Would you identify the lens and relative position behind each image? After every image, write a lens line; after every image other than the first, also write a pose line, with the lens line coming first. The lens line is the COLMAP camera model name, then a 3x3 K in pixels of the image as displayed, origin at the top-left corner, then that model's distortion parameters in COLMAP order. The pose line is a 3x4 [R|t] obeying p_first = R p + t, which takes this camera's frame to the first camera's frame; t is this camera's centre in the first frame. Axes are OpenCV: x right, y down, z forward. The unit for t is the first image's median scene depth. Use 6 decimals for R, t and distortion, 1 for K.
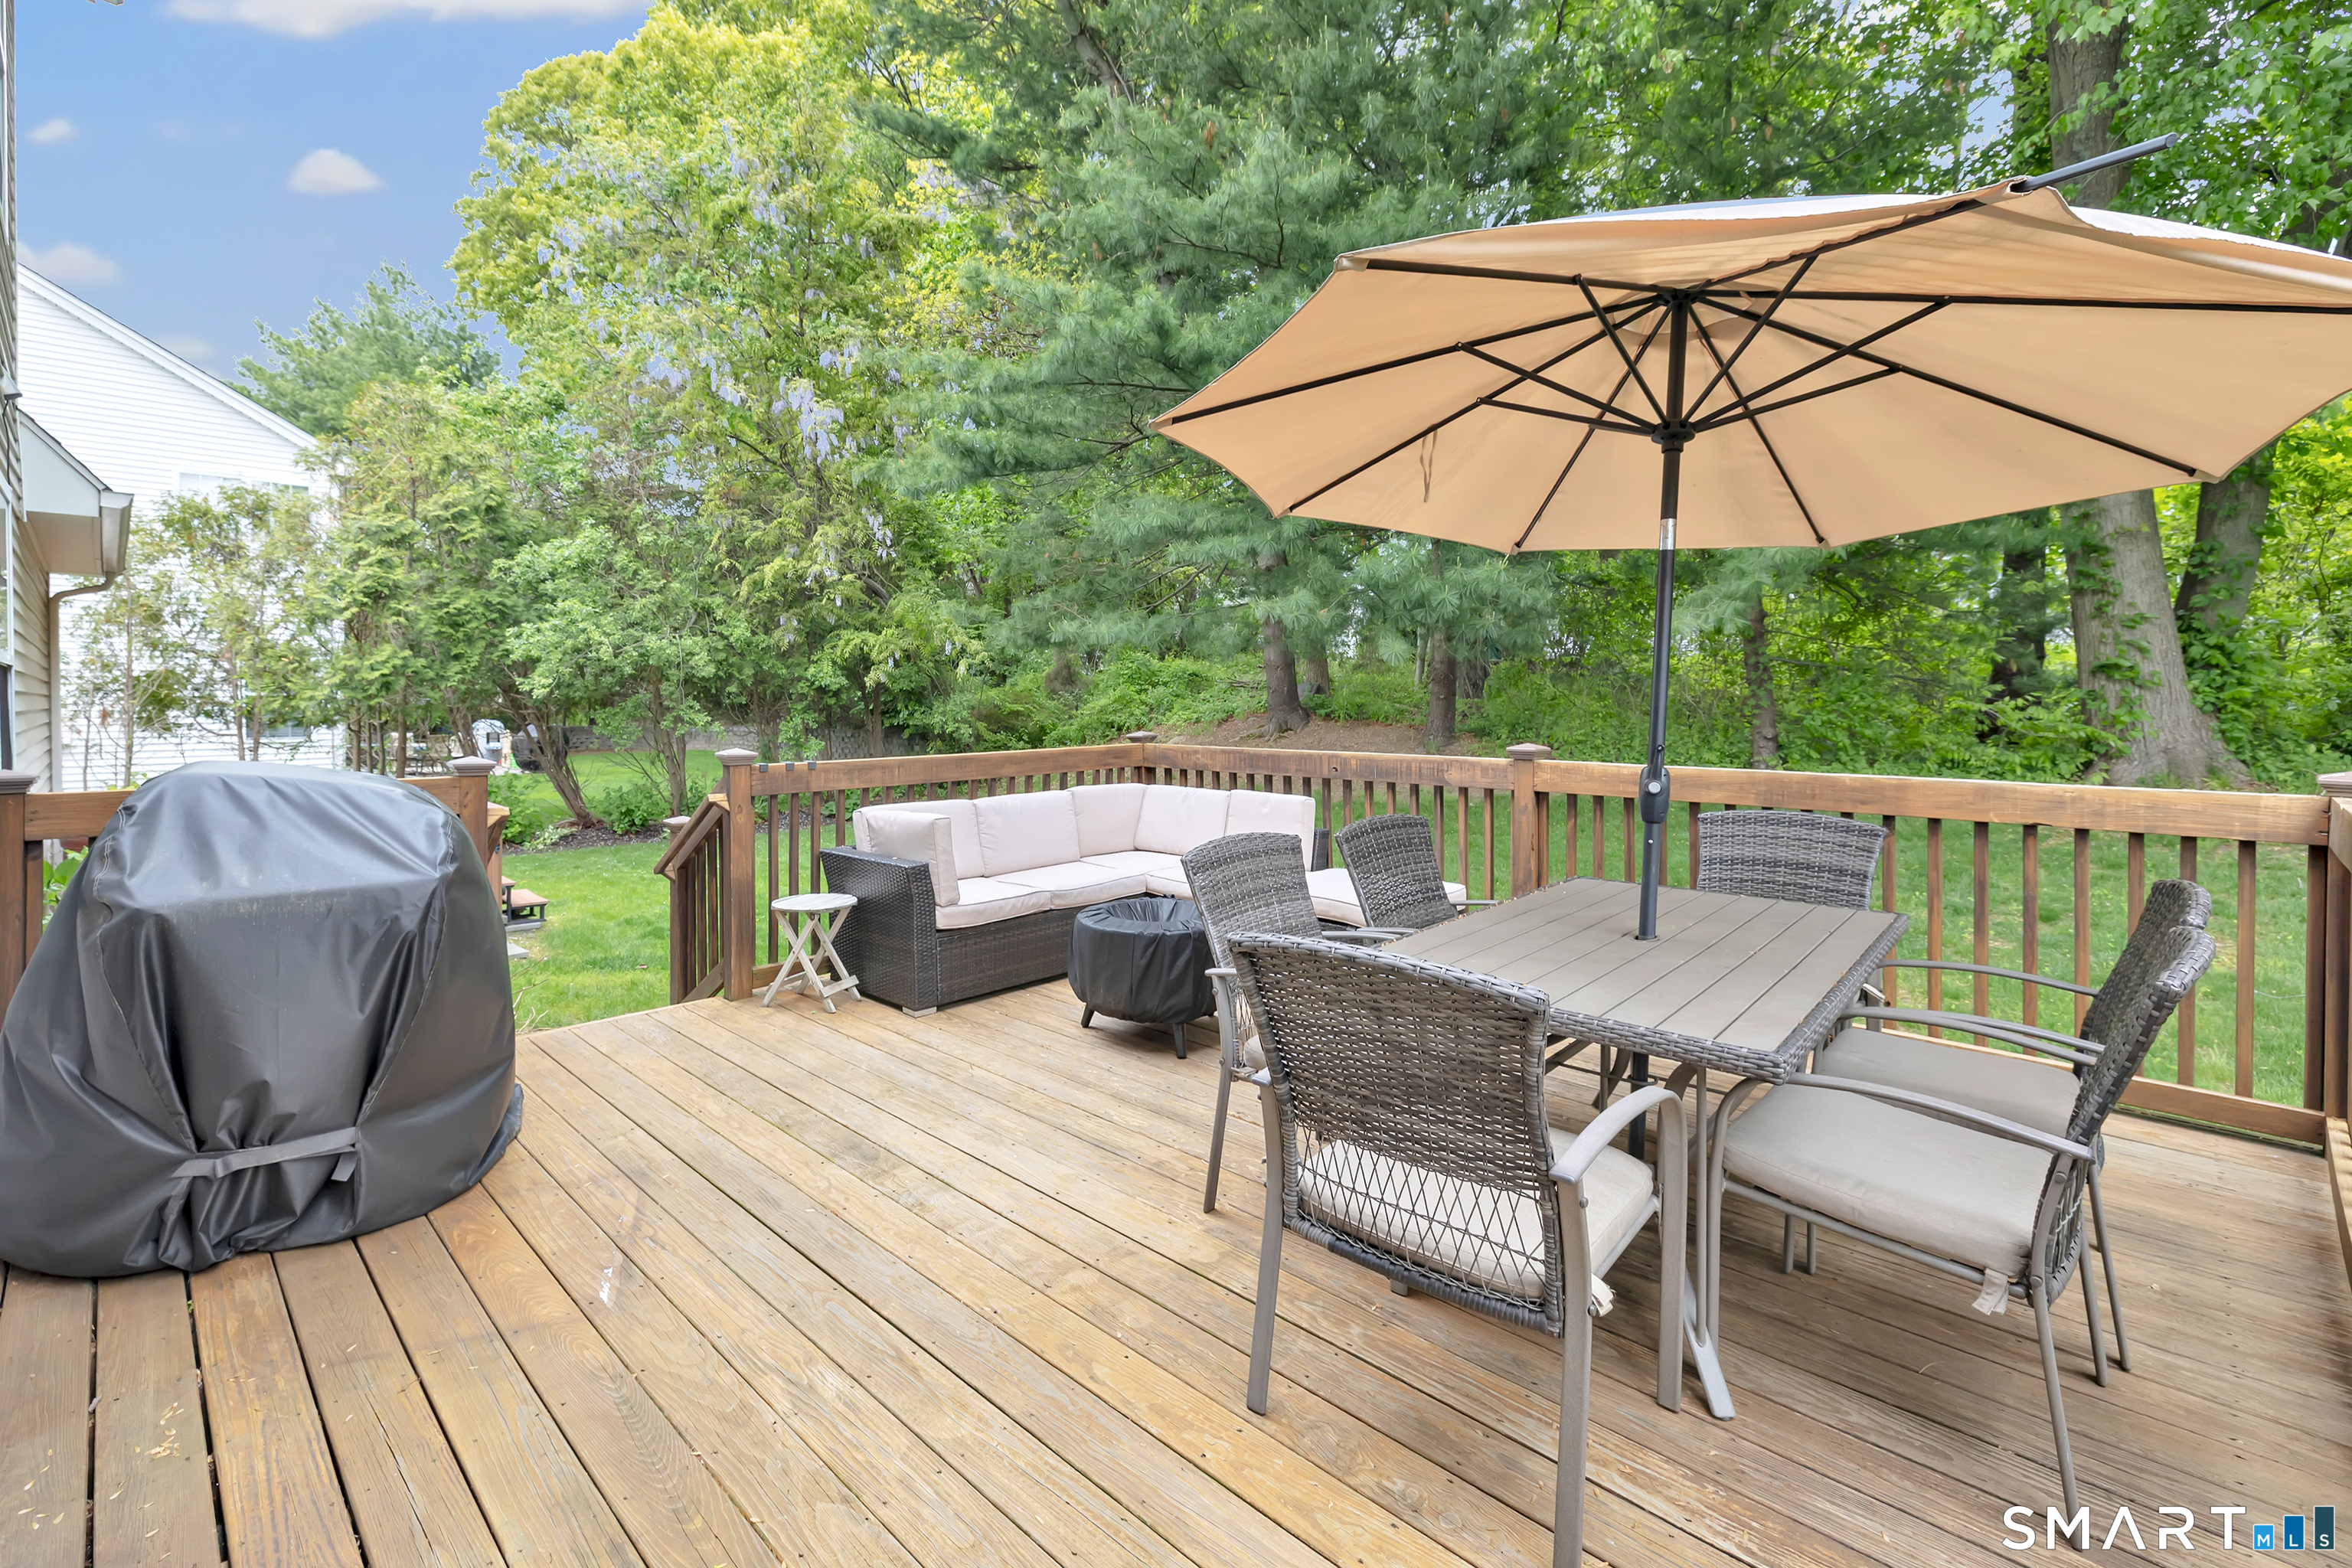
lens RADIAL K [[1054.9, 0, 1194.4], [0, 1054.9, 716.9], [0, 0, 1]] dist [-0.001418, -0.000205]
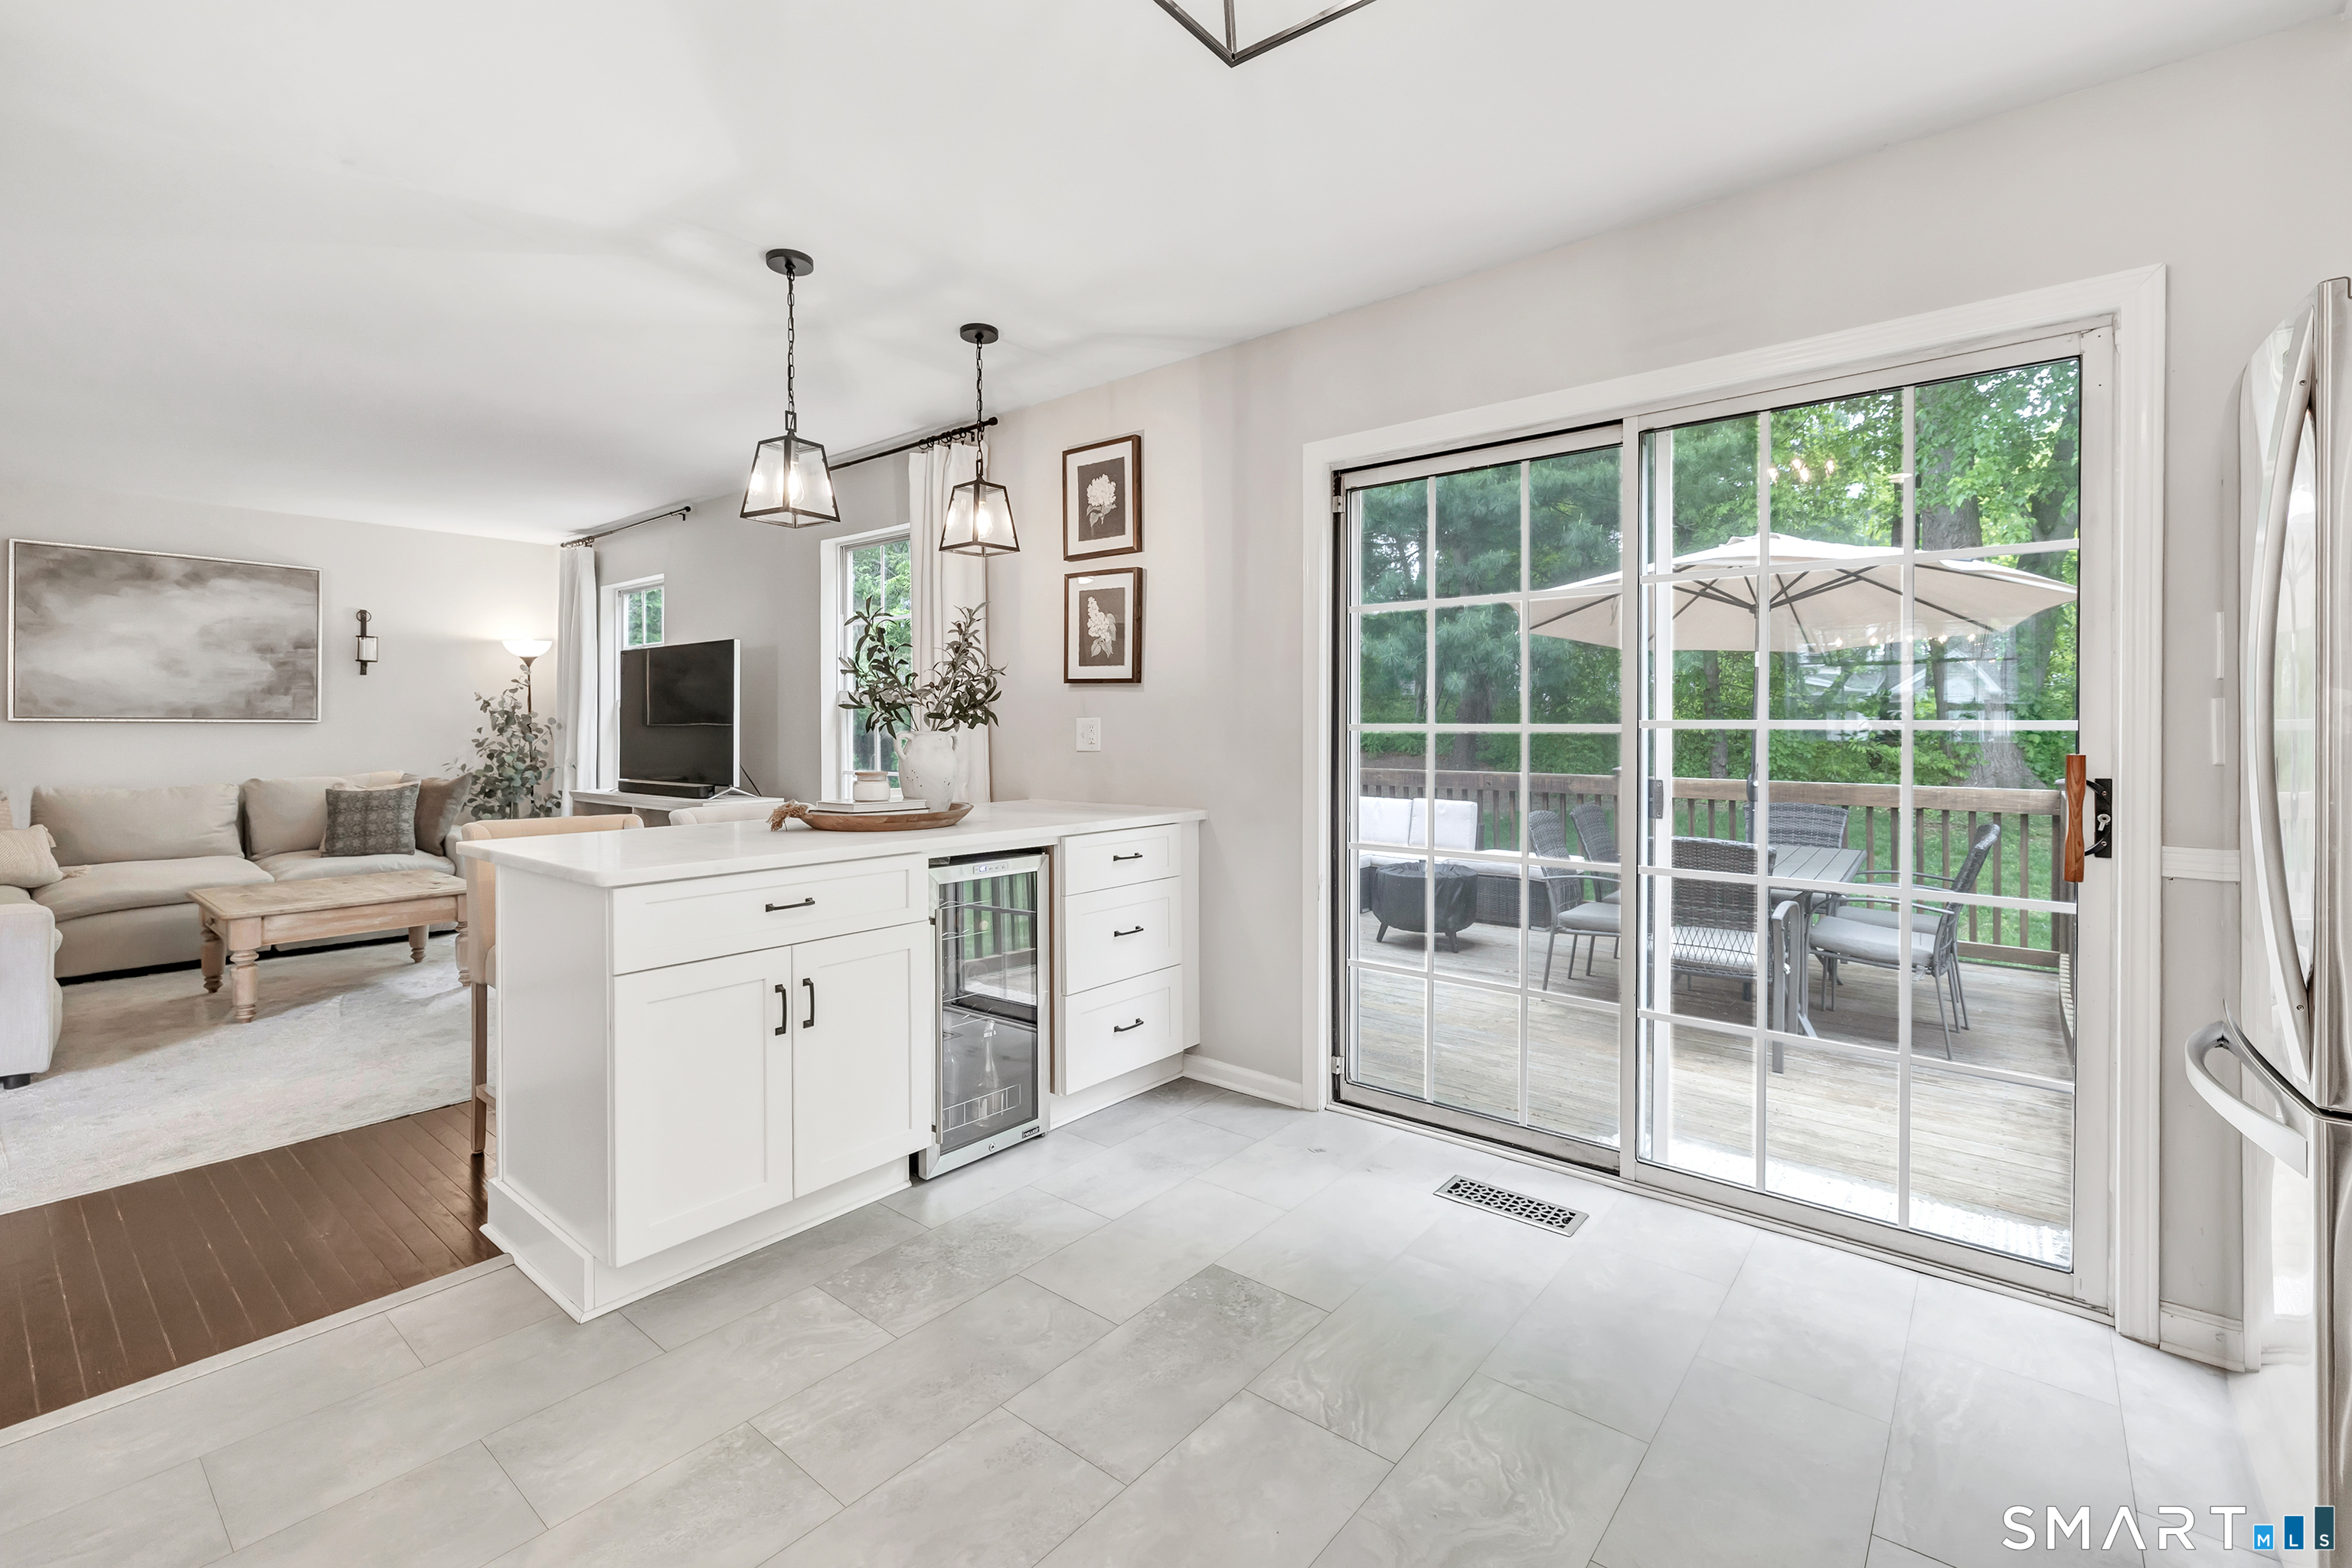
lens RADIAL K [[1054.9, 0, 1197.1], [0, 1054.9, 730.5], [0, 0, 1]] dist [-0.001418, -0.000205]
pose [[0.995506, -0.006114, 0.094506, -0.653003], [0.005971, 0.999981, 0.001788, -0.046273], [-0.094515, -0.001215, 0.995523, -0.734456]]
